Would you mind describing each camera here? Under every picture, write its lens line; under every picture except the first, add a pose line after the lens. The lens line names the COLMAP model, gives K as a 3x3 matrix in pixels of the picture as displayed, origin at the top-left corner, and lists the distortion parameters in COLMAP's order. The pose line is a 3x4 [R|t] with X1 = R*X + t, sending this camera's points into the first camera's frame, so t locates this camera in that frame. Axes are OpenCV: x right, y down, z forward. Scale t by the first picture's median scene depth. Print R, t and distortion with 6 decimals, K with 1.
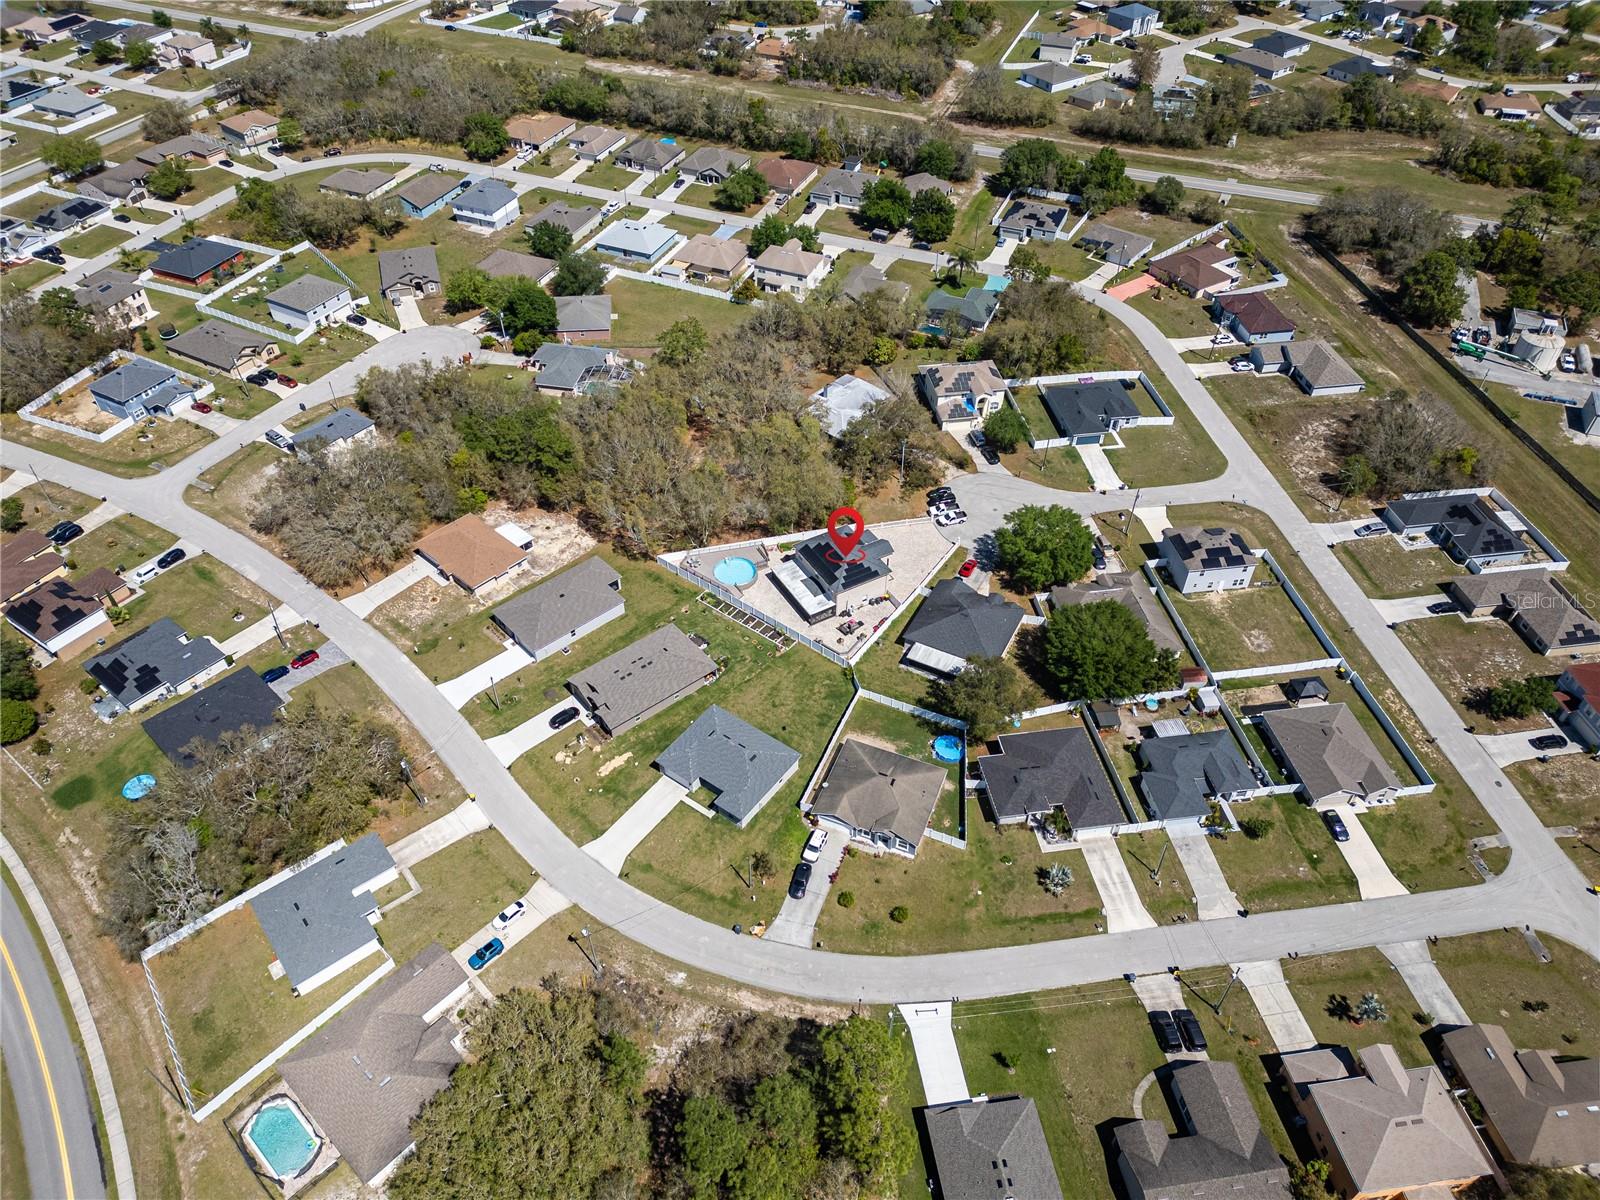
lens RADIAL K [[1146.1, 0, 800.0], [0, 1146.1, 600.0], [0, 0, 1]] dist [0.103705, -0.120944]
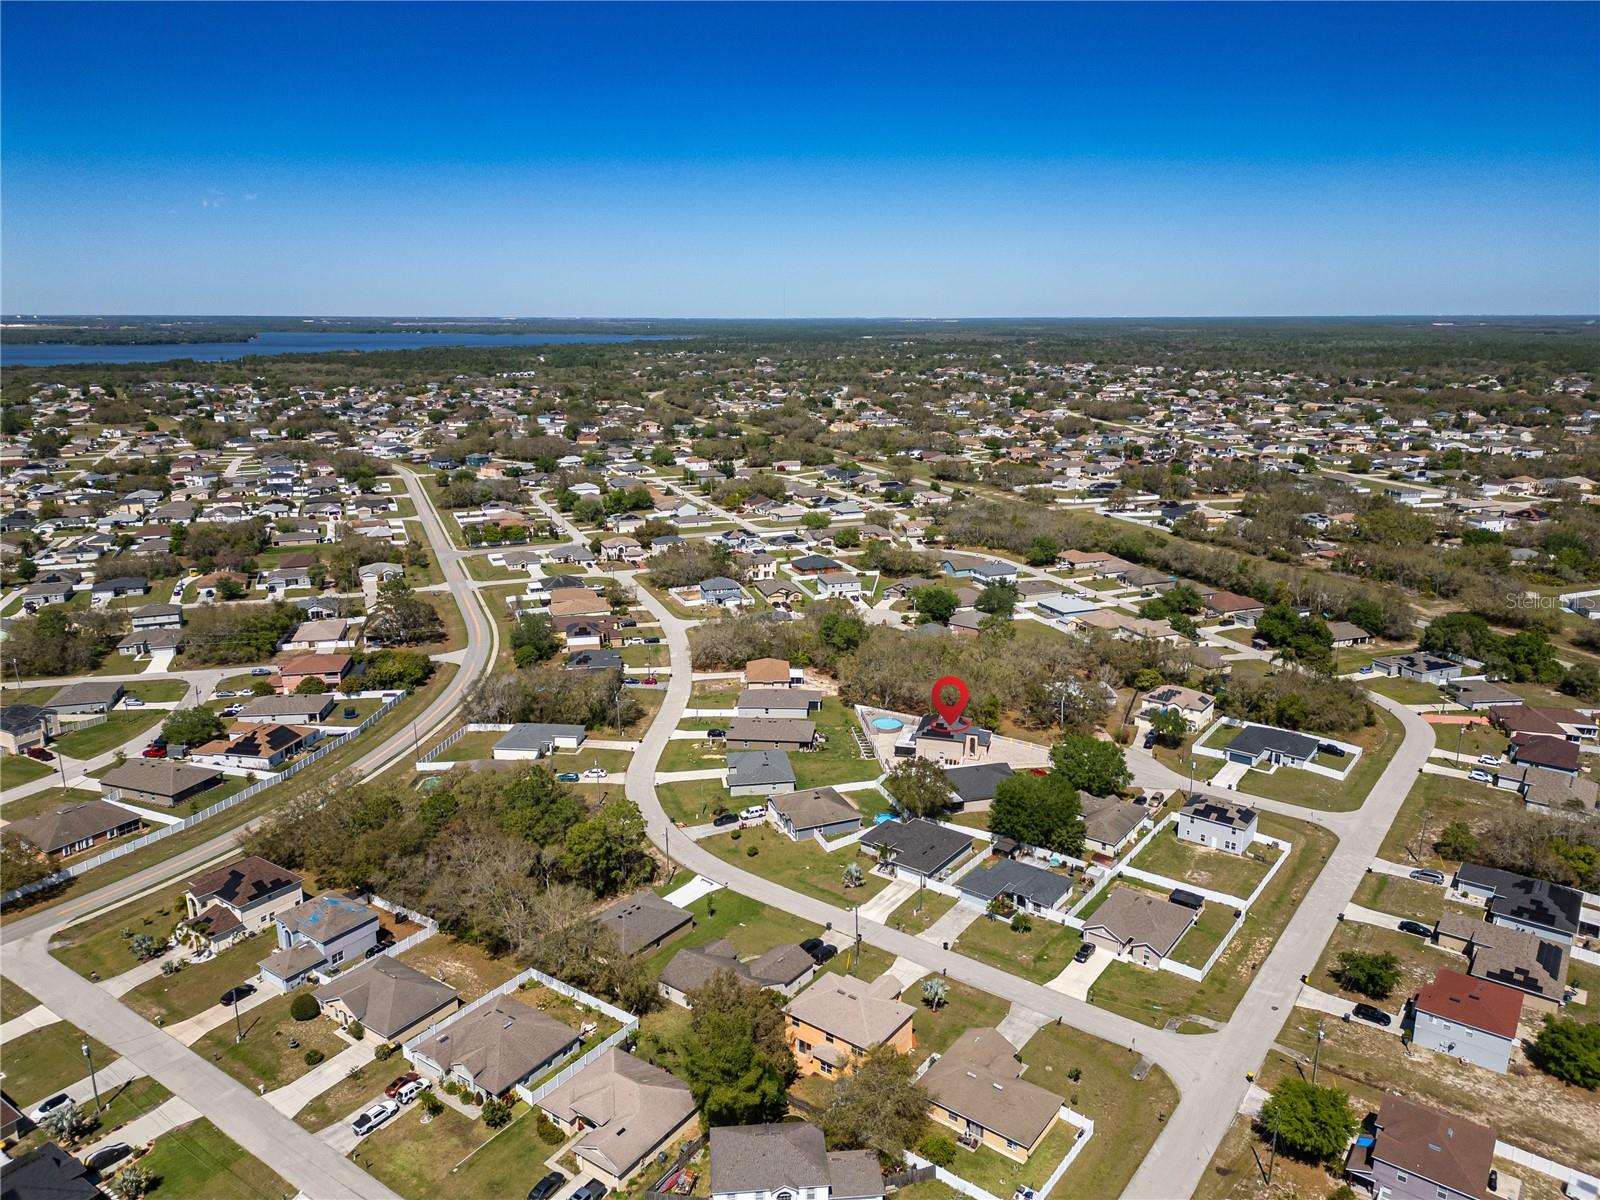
lens RADIAL K [[1146.1, 0, 800.0], [0, 1146.1, 600.0], [0, 0, 1]] dist [0.103705, -0.120944]
pose [[0.694496, 0.160117, -0.701454, 0.849618], [-0.478151, 0.831204, -0.283674, 0.305665], [0.537631, 0.532411, 0.653828, -0.060971]]
